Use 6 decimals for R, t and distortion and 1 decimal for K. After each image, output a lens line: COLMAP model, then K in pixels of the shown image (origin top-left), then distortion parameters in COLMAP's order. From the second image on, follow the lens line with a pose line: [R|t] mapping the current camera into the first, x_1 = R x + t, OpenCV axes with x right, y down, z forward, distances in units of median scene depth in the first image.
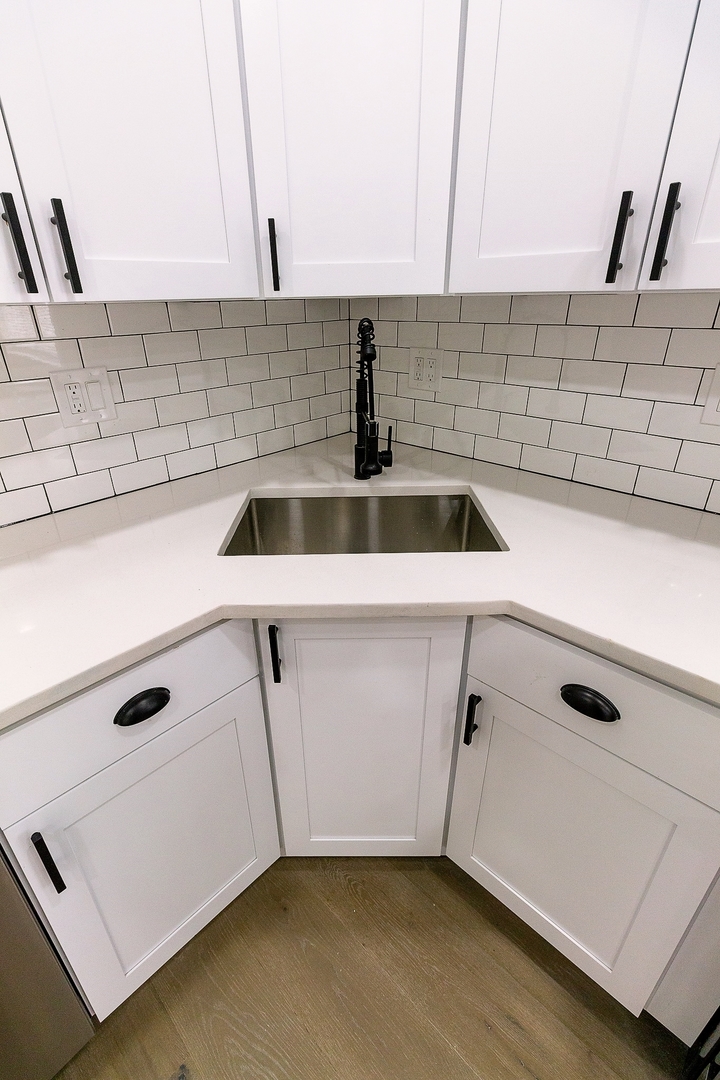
lens RADIAL K [[495.8, 0, 343.8], [0, 495.8, 539.7], [0, 0, 1]] dist [0.011909, -0.000855]
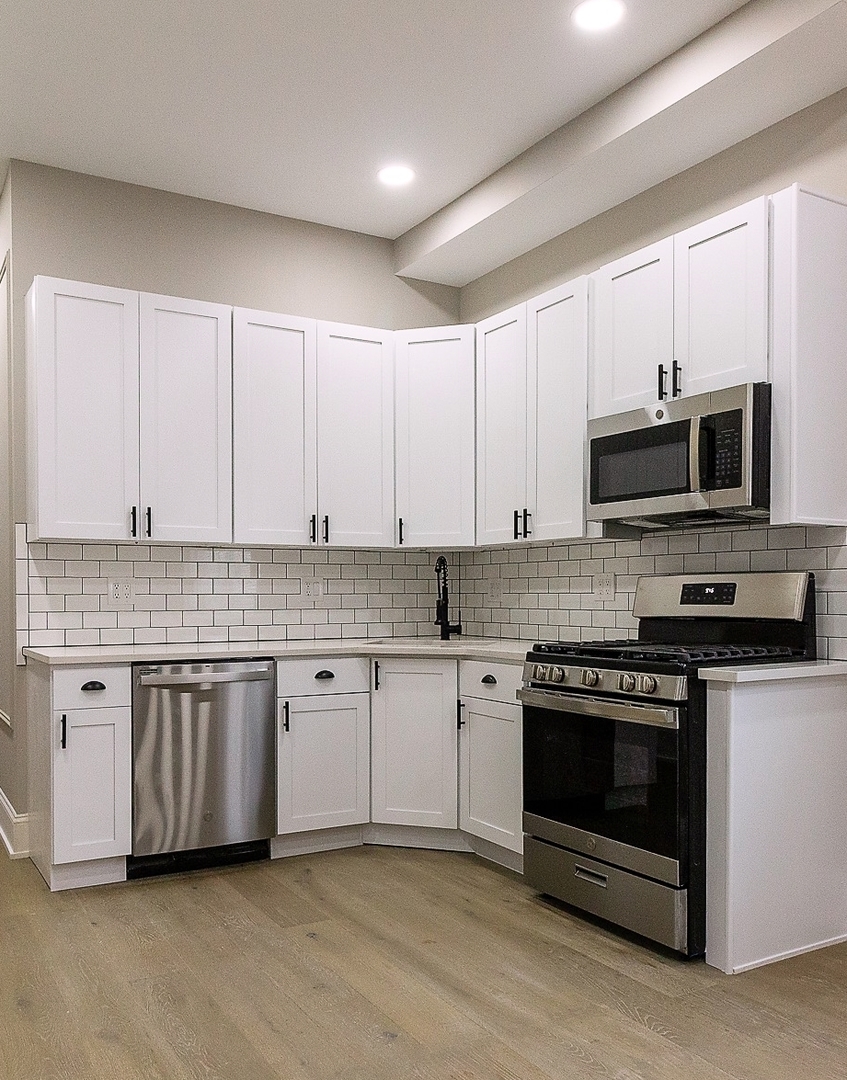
lens RADIAL K [[942.8, 0, 422.5], [0, 942.8, 541.2], [0, 0, 1]] dist [-0.108577, -0.004779]
pose [[0.972349, 0.002256, -0.233520, 0.956870], [-0.116504, 0.871316, -0.476692, 1.520953], [0.202395, 0.490717, 0.847487, -2.627355]]
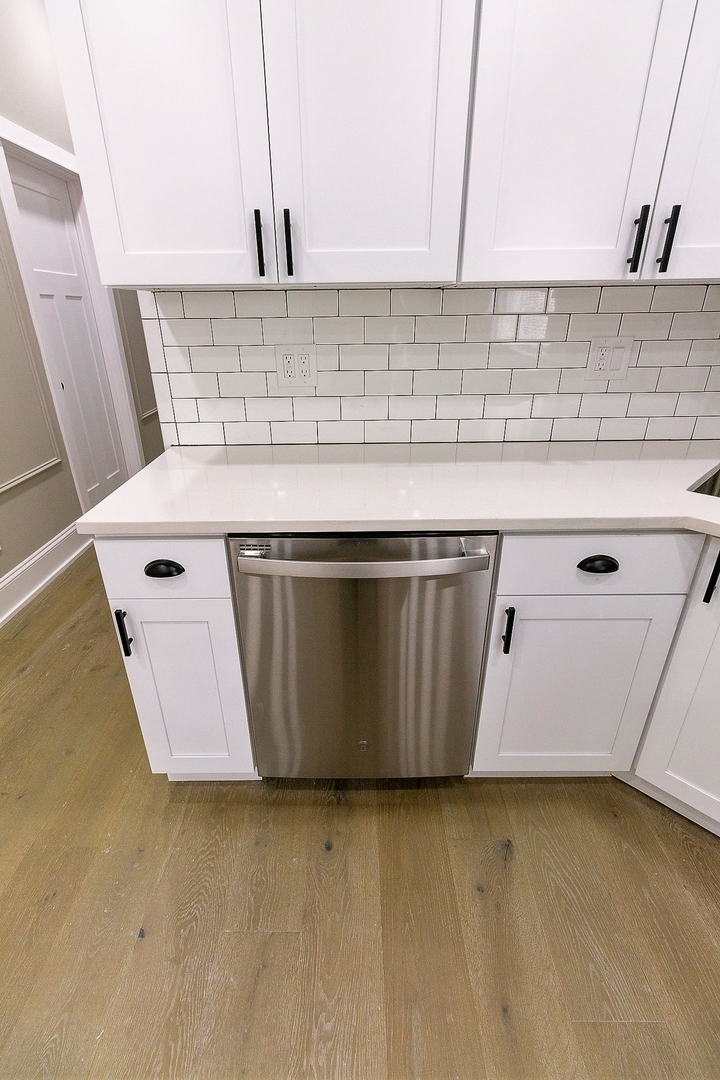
lens RADIAL K [[495.8, 0, 352.7], [0, 495.8, 540.5], [0, 0, 1]] dist [0.011909, -0.000855]
pose [[0.701572, 0.317152, -0.638131, -0.011049], [-0.318701, 0.940595, 0.117092, 0.238541], [0.637359, 0.121224, 0.760972, -0.385142]]
